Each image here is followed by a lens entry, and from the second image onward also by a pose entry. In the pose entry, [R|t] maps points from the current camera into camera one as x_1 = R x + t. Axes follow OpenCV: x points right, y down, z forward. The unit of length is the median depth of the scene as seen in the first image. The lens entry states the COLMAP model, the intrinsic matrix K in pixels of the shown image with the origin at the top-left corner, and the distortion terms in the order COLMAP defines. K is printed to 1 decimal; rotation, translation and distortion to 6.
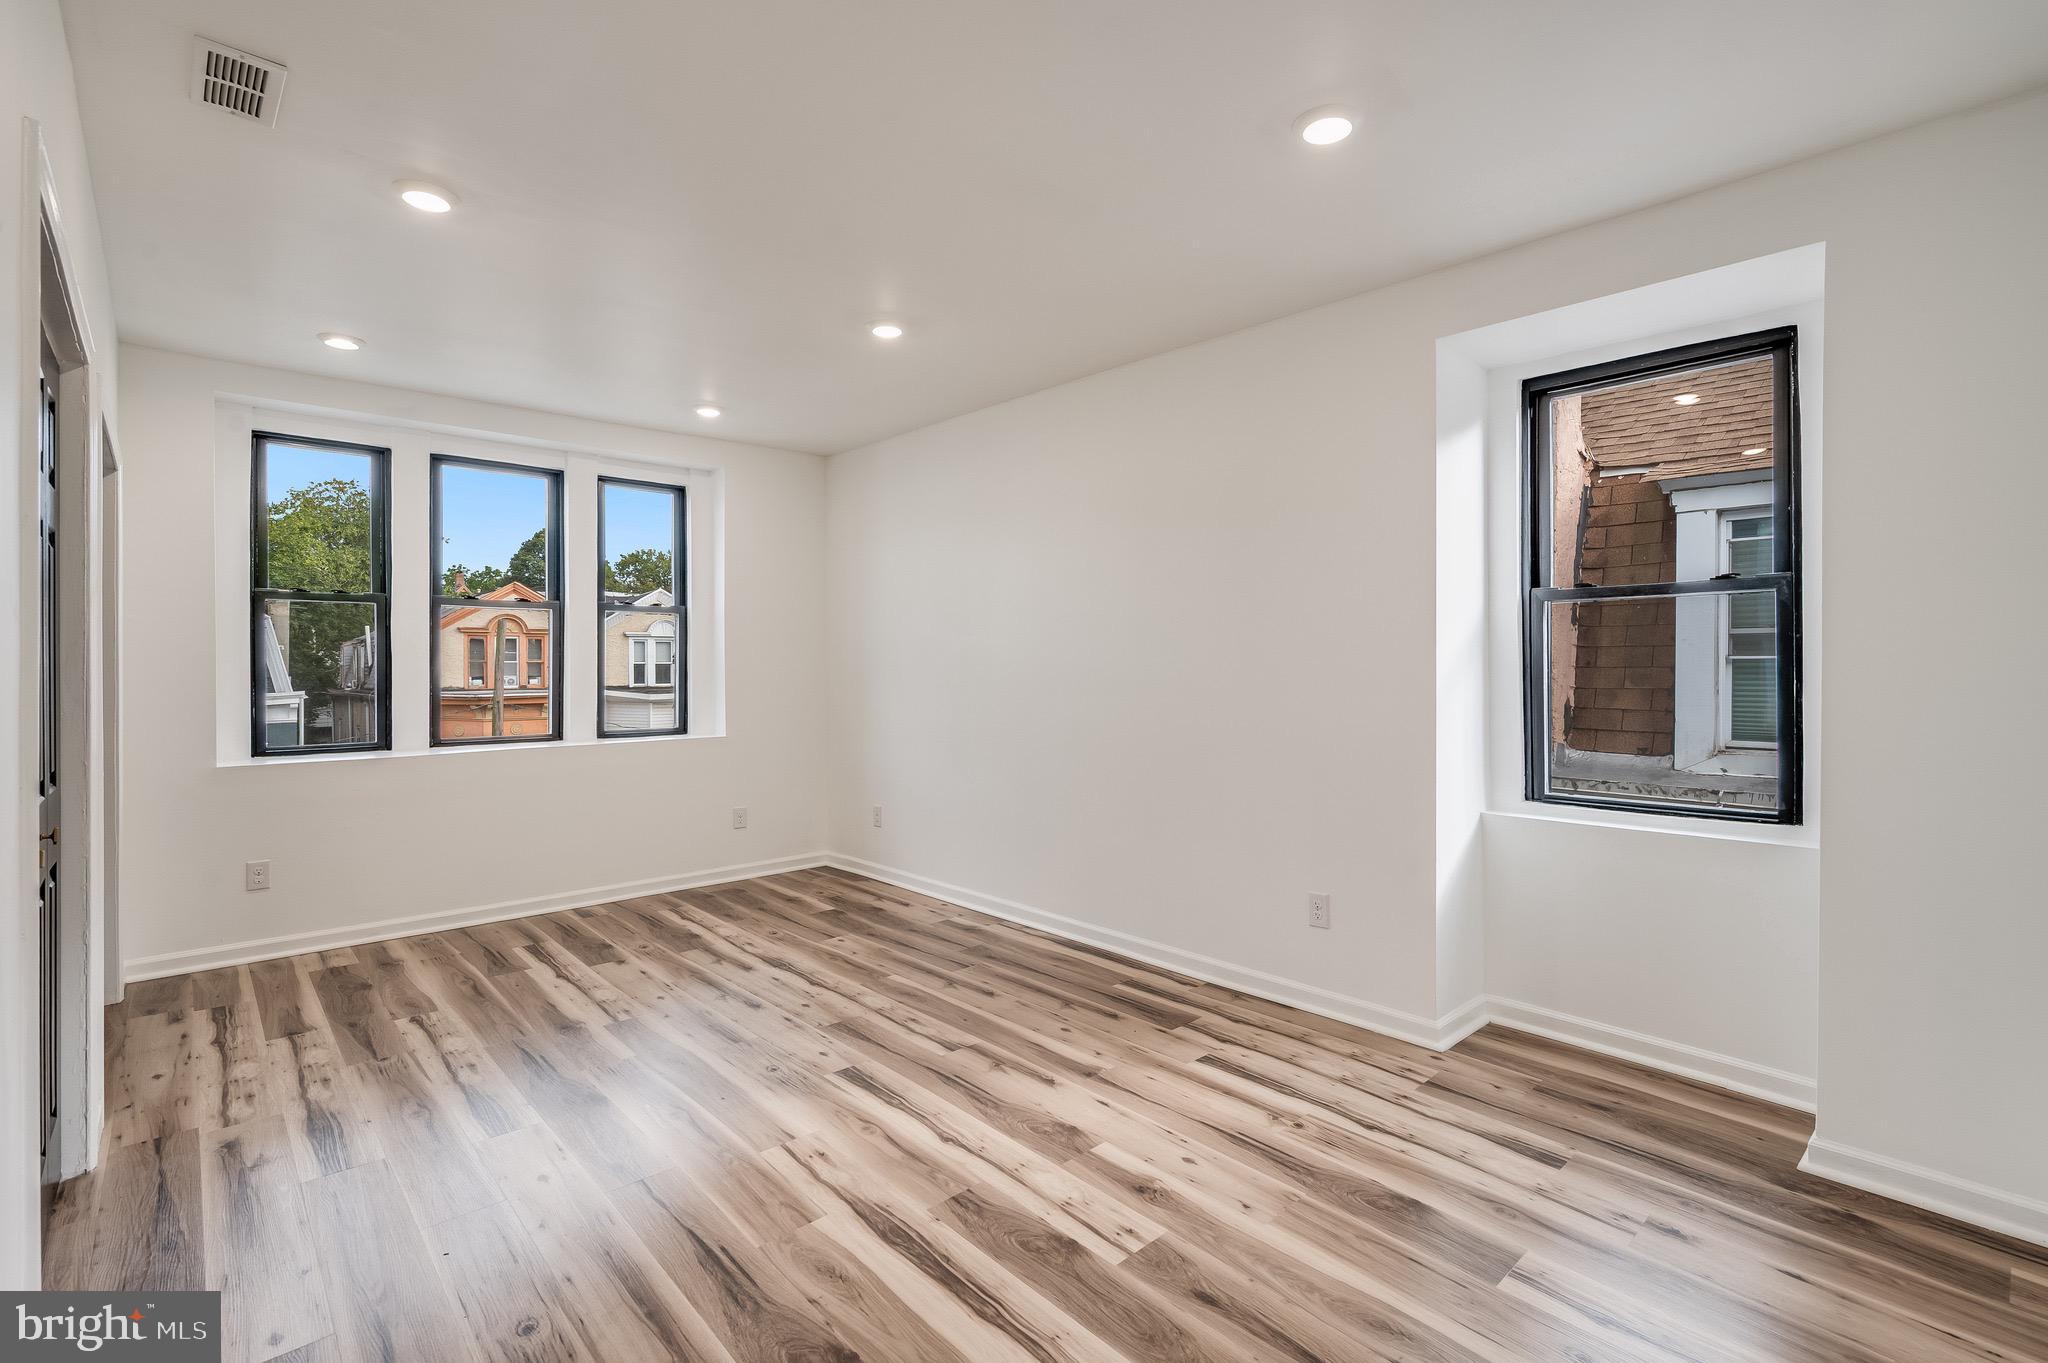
lens RADIAL K [[932.4, 0, 1027.3], [0, 932.4, 684.4], [0, 0, 1]] dist [0.004897, 0.000062]
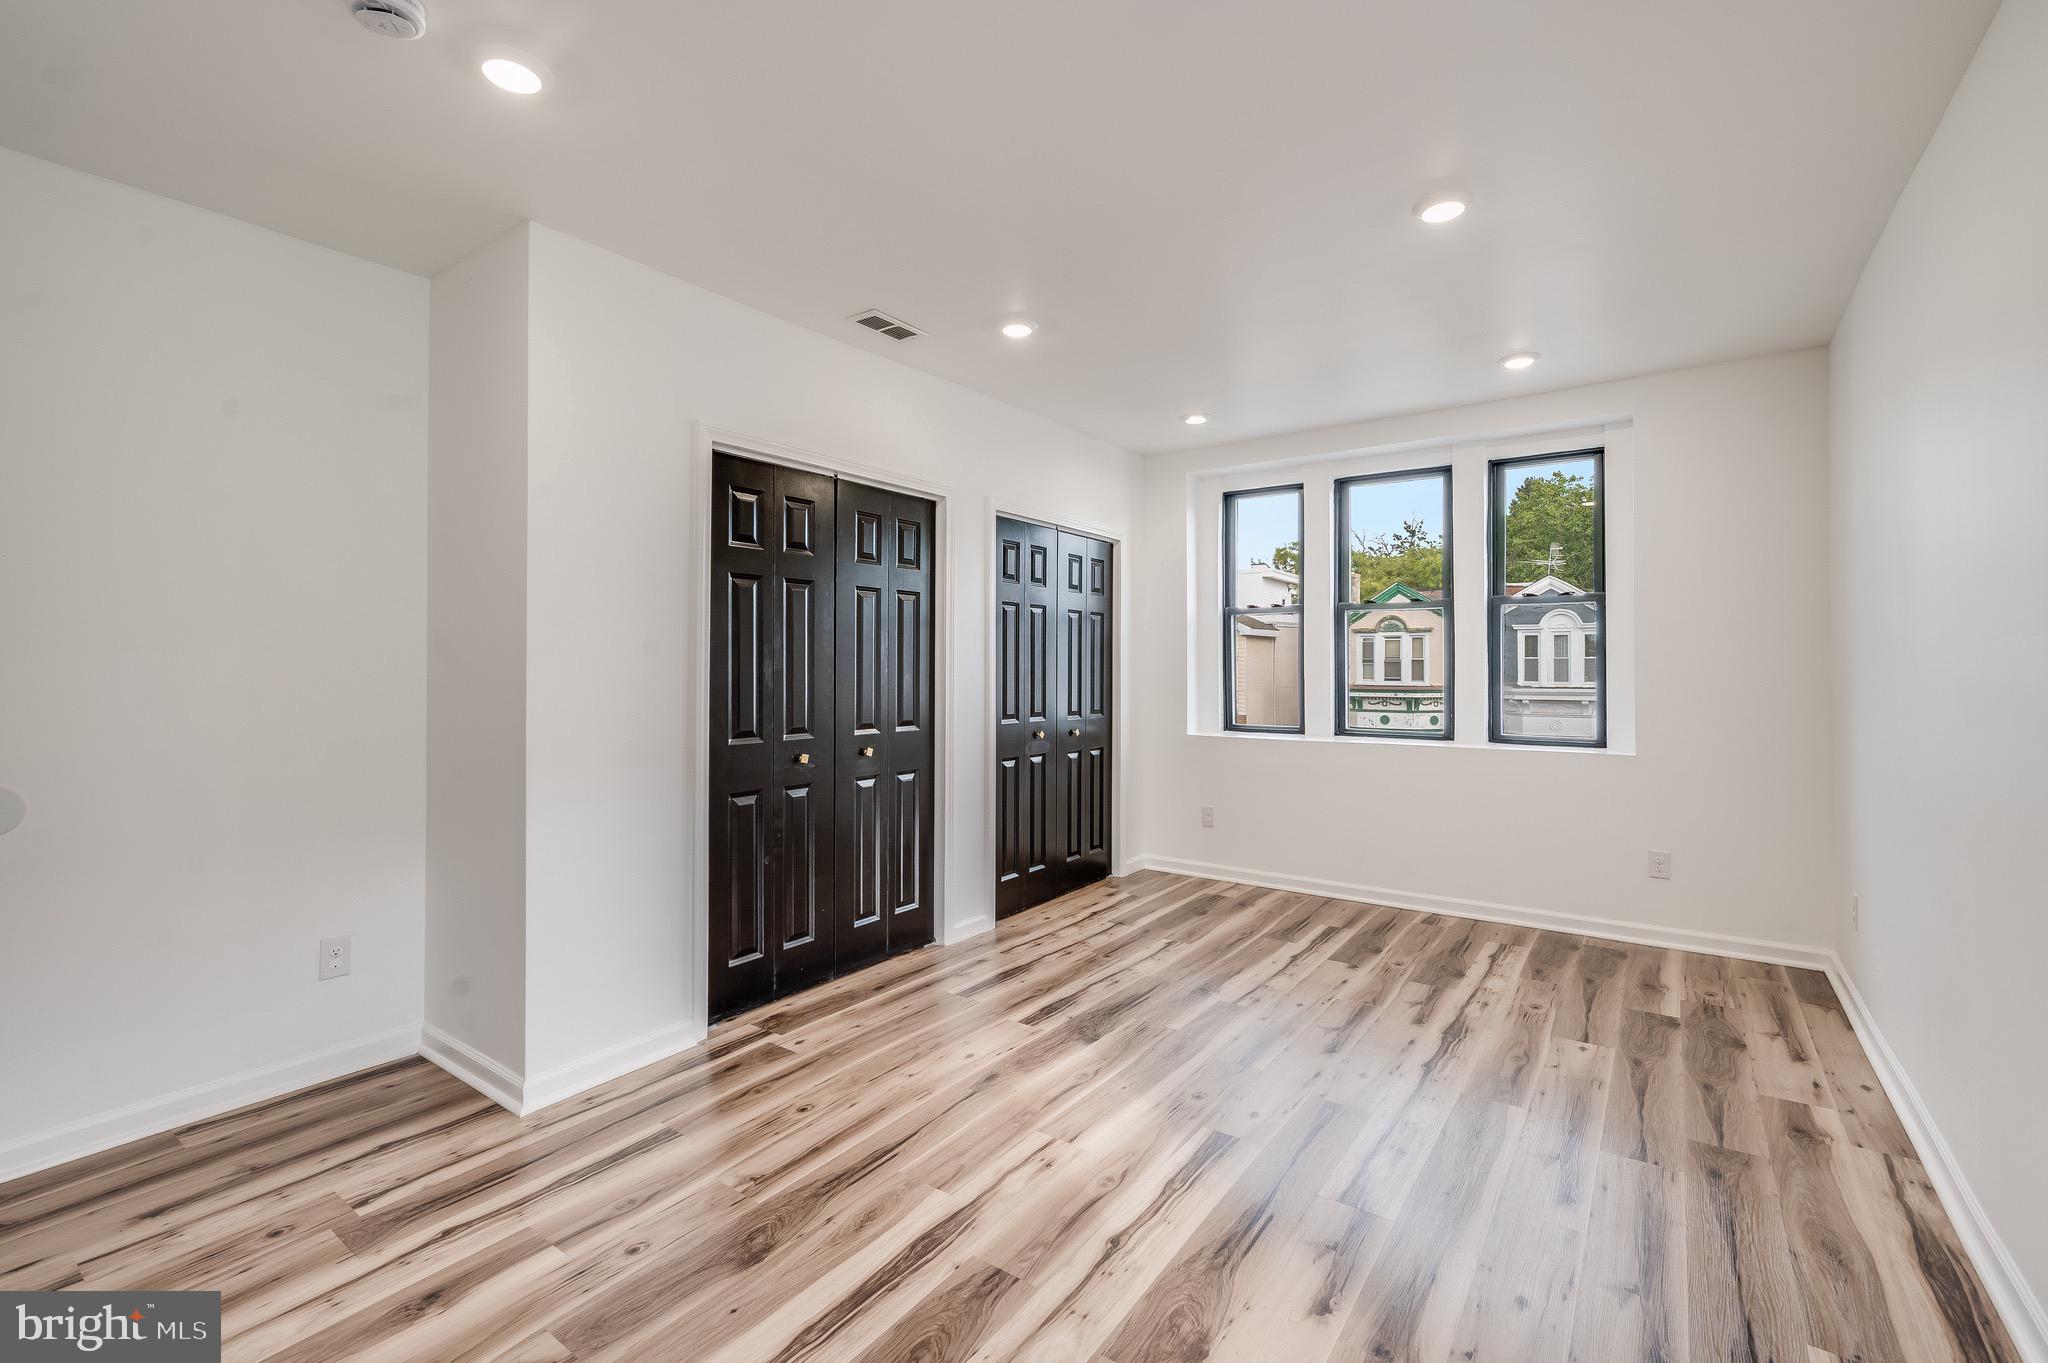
lens RADIAL K [[883.8, 0, 1004.0], [0, 883.8, 666.4], [0, 0, 1]] dist [-0.002636, 0.000276]
pose [[0.195901, 0.004032, -0.980615, 0.394235], [-0.021321, 0.999773, -0.000149, -0.009528], [0.980392, 0.020937, 0.195942, 0.446718]]
